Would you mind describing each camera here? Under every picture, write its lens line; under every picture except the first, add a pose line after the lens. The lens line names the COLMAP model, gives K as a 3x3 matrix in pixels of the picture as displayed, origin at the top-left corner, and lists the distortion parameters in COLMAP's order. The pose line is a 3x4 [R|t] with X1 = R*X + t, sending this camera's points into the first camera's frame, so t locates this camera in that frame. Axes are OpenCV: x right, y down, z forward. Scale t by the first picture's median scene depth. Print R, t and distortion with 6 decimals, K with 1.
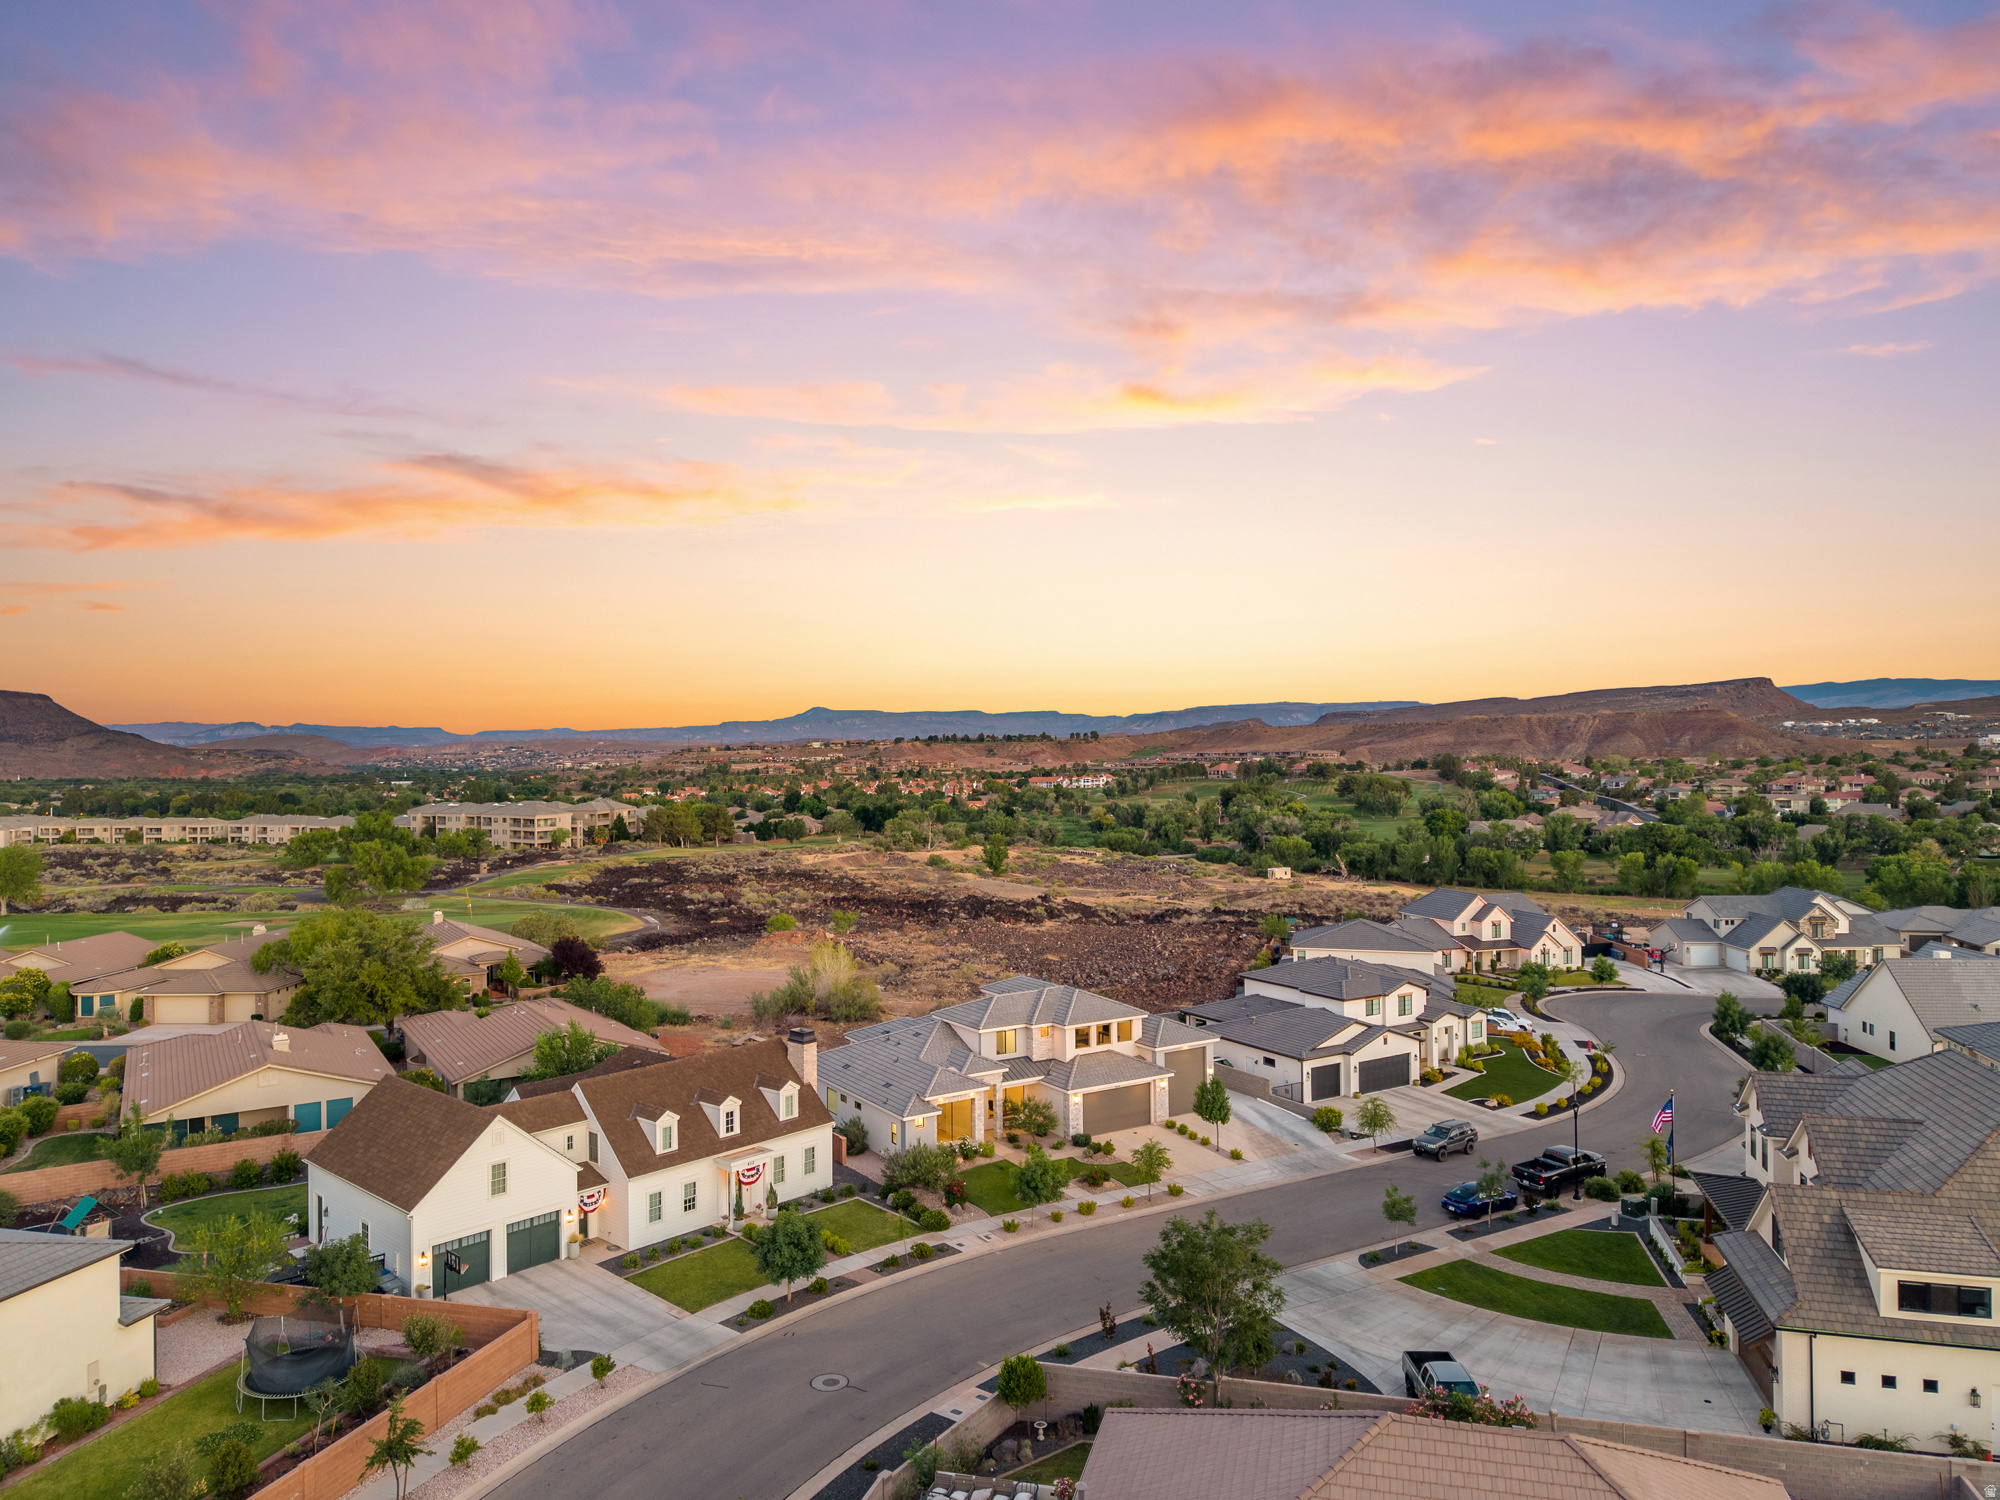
lens RADIAL K [[1326.2, 0, 1000.0], [0, 1326.2, 750.0], [0, 0, 1]] dist [0.000001, -0.000336]
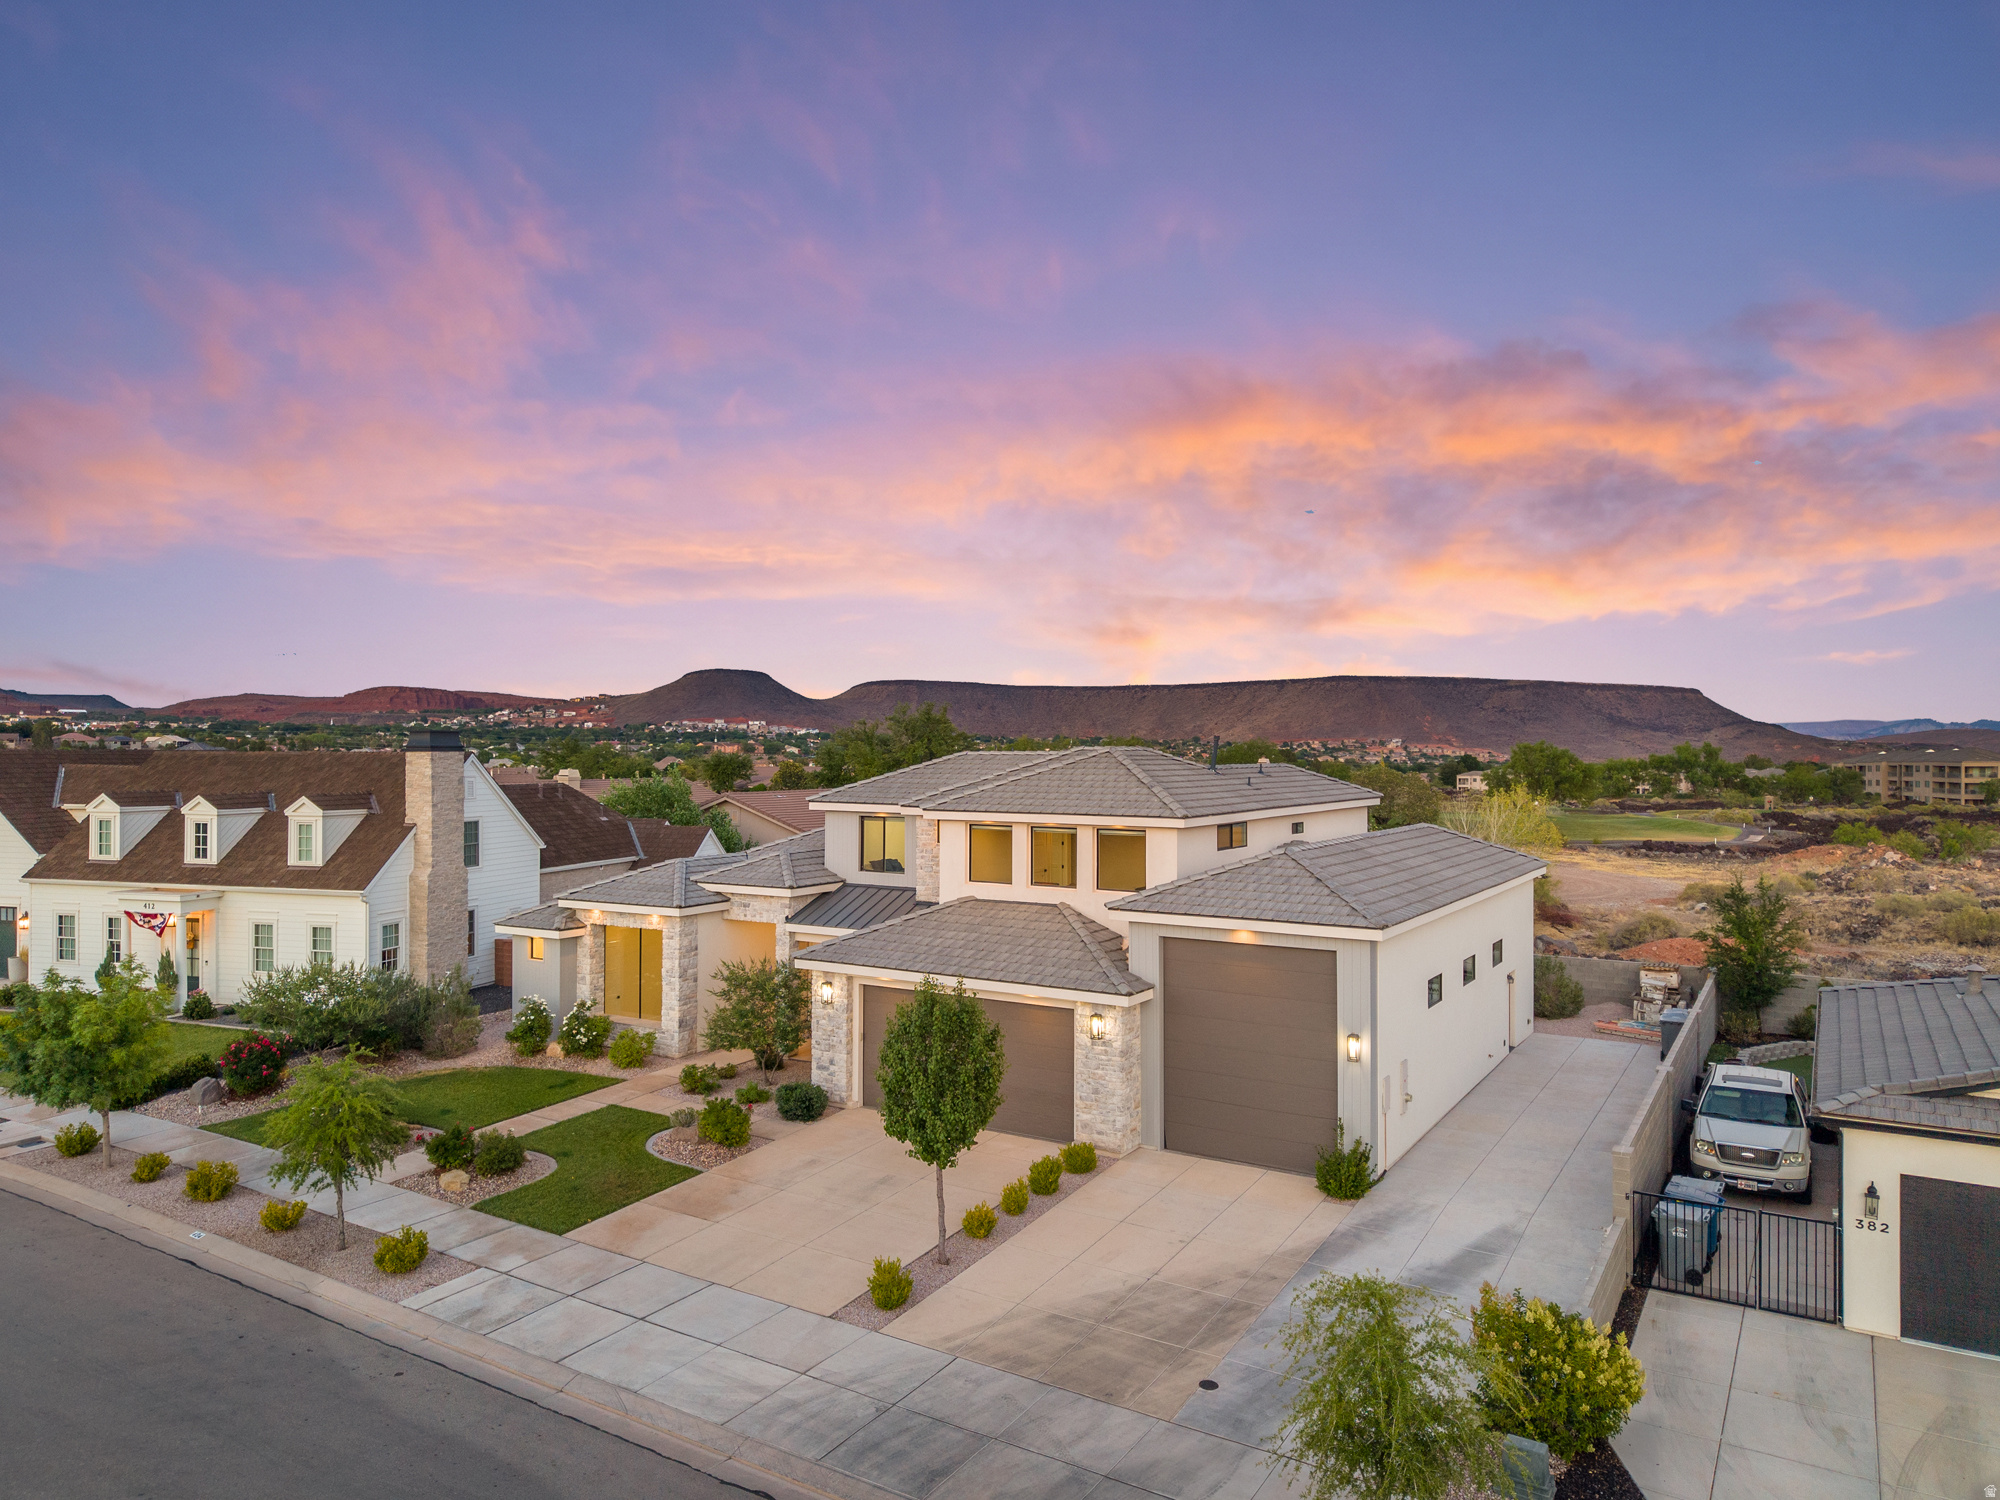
lens RADIAL K [[1326.2, 0, 1000.0], [0, 1326.2, 750.0], [0, 0, 1]] dist [0.000001, -0.000336]
pose [[0.444648, 0.013132, -0.895609, 0.373715], [-0.007708, 0.999912, 0.010835, 0.180831], [0.895672, 0.002085, 0.444710, 0.824324]]
